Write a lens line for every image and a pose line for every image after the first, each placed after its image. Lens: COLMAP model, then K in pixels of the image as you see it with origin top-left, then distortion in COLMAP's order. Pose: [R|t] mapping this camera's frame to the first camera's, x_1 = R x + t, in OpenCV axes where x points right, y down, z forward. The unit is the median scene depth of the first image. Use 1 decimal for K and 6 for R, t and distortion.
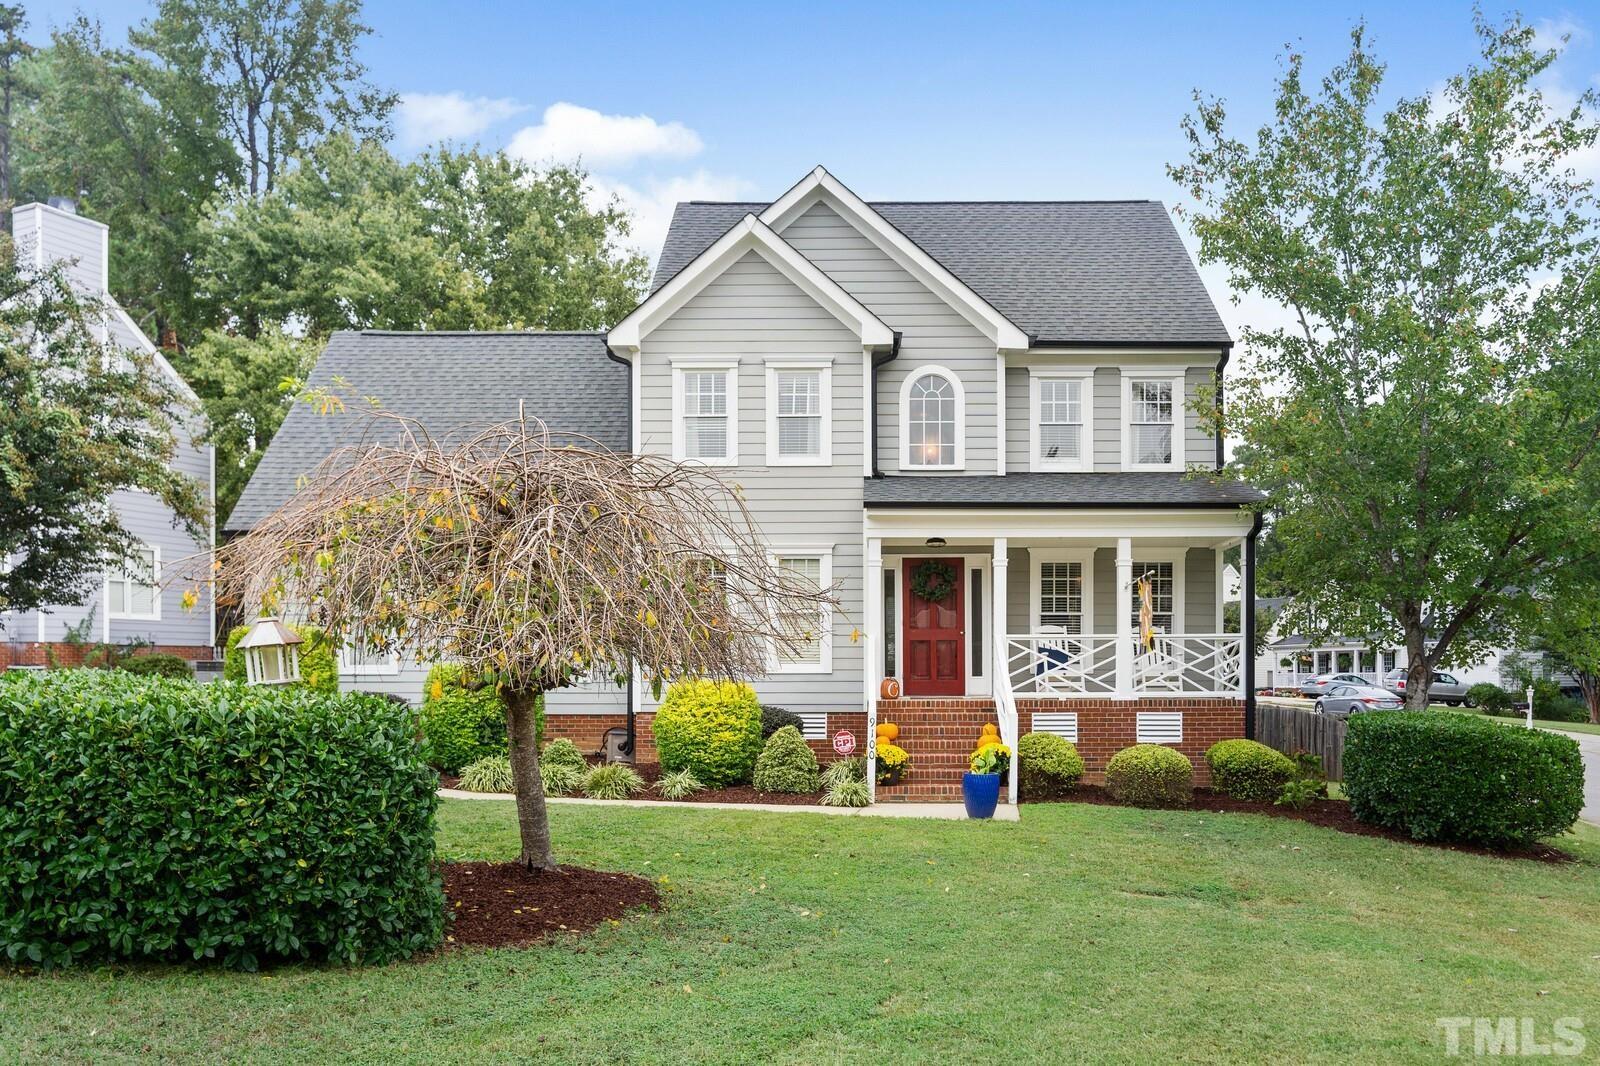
lens RADIAL K [[1288.7, 0, 858.5], [0, 1288.7, 671.1], [0, 0, 1]] dist [-0.002576, 0.003890]
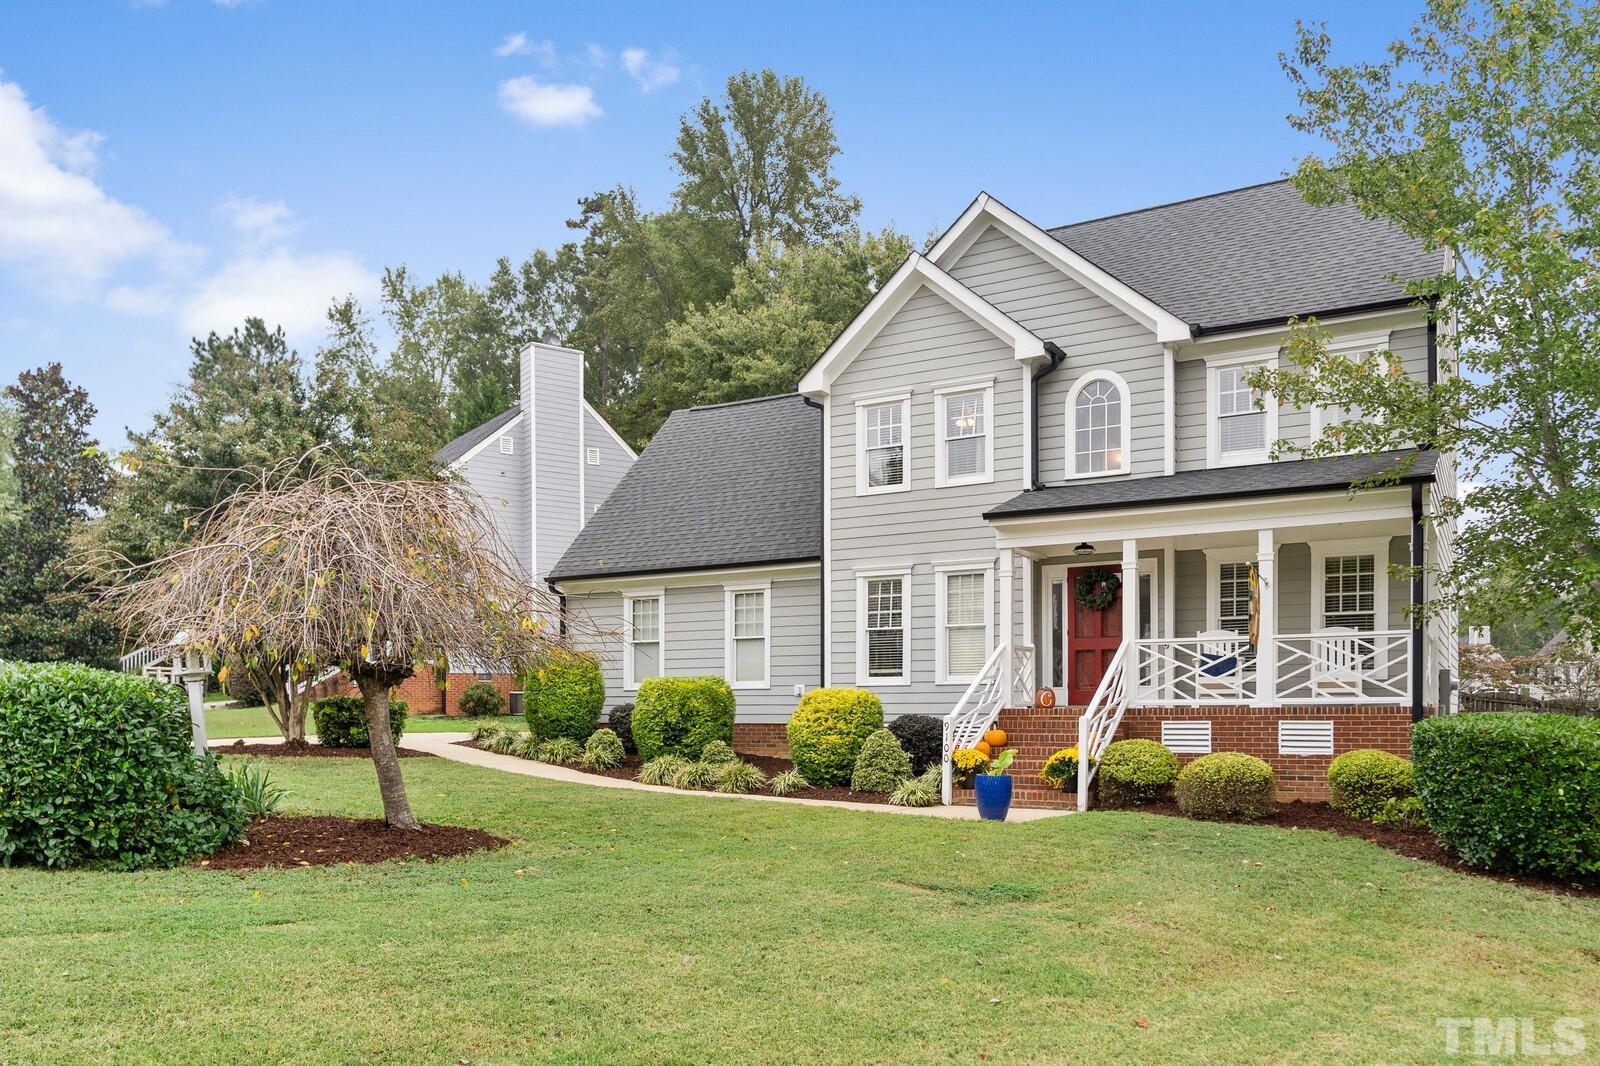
lens RADIAL K [[1197.8, 0, 808.2], [0, 1197.8, 710.0], [0, 0, 1]] dist [0.007038, -0.012179]
pose [[0.871525, -0.001926, -0.490348, 0.319256], [0.003342, 0.999992, 0.002012, 0.020275], [0.490340, -0.003392, 0.871525, 0.092900]]
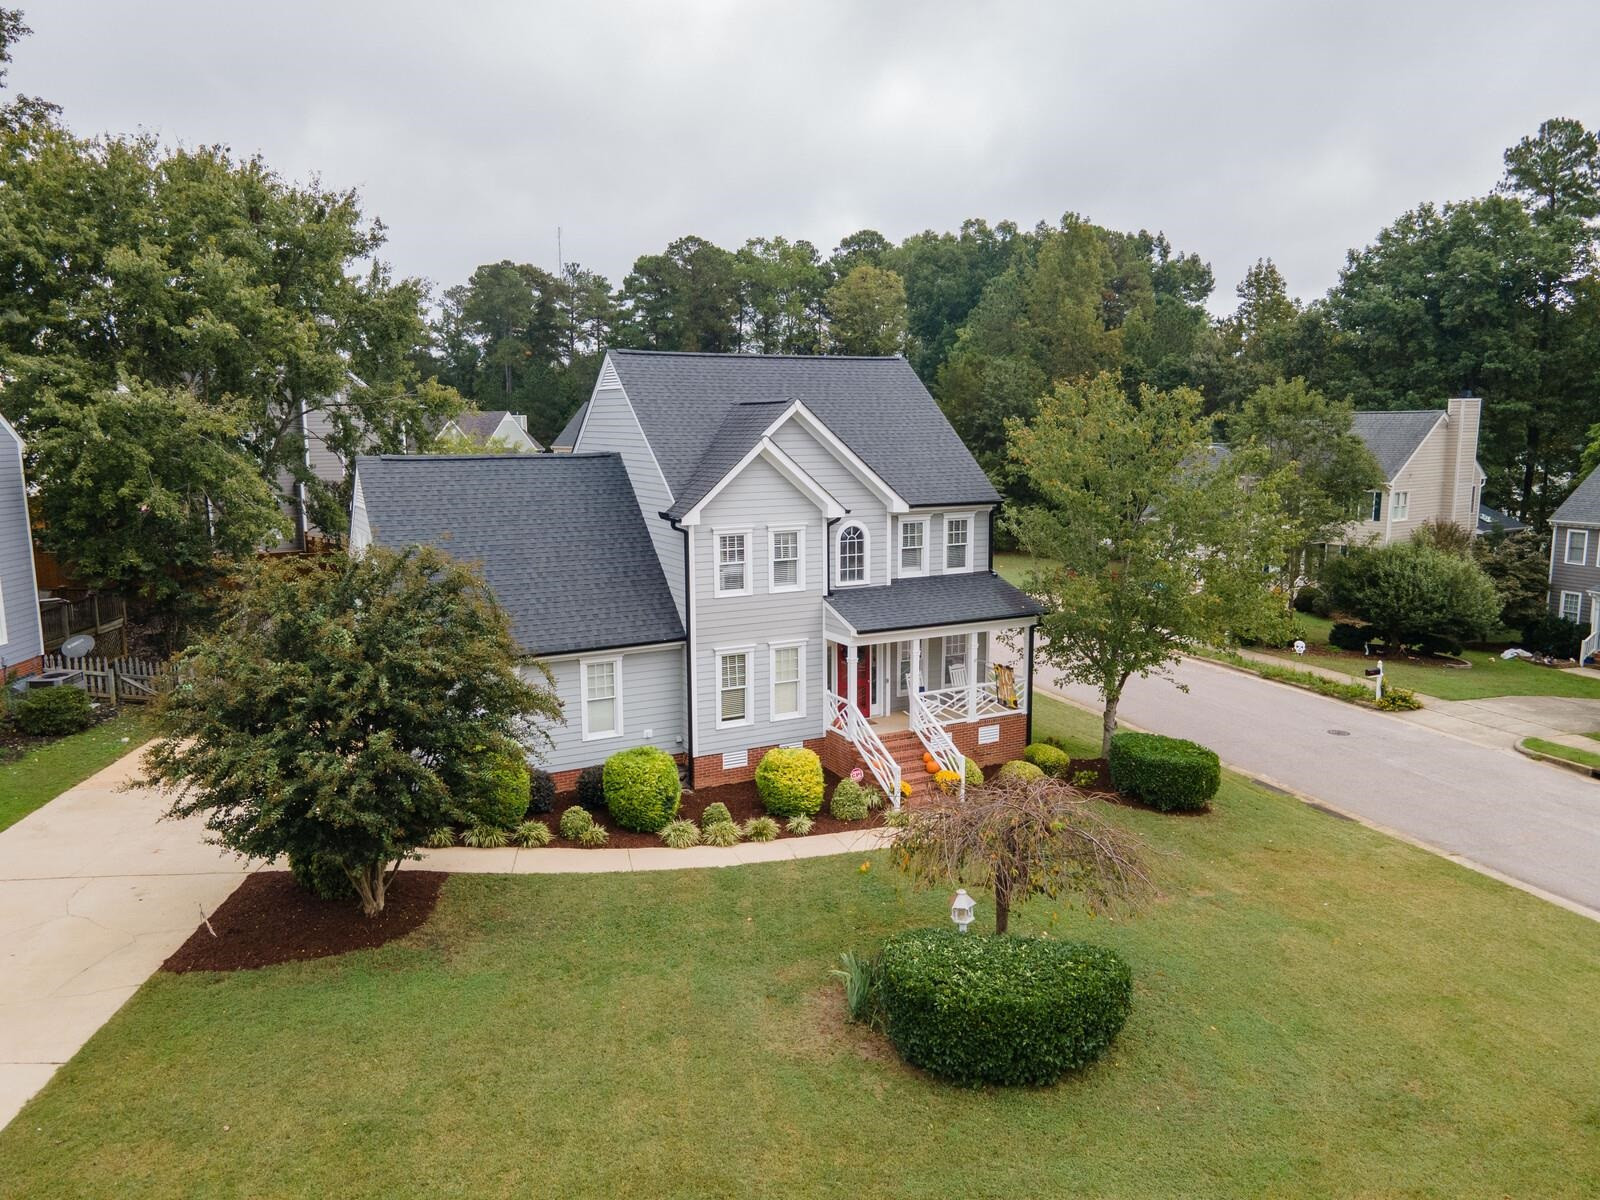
lens RADIAL K [[1147.2, 0, 794.2], [0, 1147.2, 596.5], [0, 0, 1]] dist [0.028129, 0.022299]
pose [[0.878159, -0.076178, 0.472264, -0.707047], [0.001865, 0.987777, 0.155863, -0.374281], [-0.478365, -0.135992, 0.867567, -0.230303]]
